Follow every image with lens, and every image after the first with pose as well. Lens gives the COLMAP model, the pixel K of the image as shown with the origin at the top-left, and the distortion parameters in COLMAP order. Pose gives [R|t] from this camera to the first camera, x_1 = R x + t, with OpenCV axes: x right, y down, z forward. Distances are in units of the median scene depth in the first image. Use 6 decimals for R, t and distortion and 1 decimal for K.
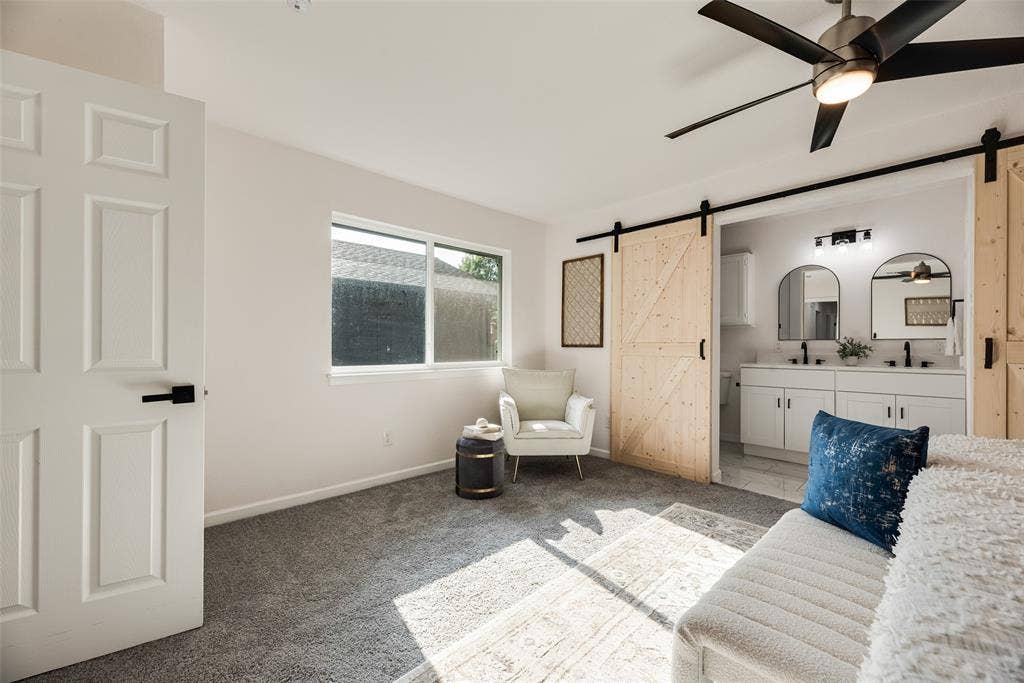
lens RADIAL K [[414.5, 0, 513.9], [0, 414.5, 347.6], [0, 0, 1]] dist [0.002898, -0.000643]
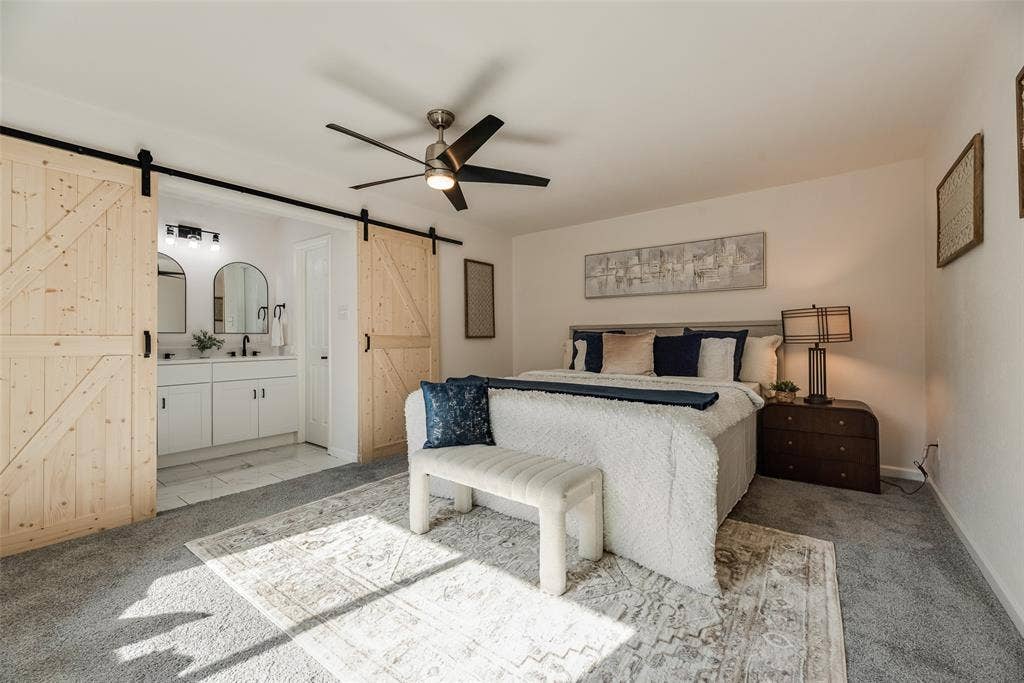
lens RADIAL K [[414.5, 0, 518.1], [0, 414.5, 336.5], [0, 0, 1]] dist [0.002898, -0.000643]
pose [[-0.154876, 0.002095, 0.987932, -0.366380], [0.008656, 0.999962, -0.000764, -0.002999], [-0.987896, 0.008433, -0.154888, 0.398976]]
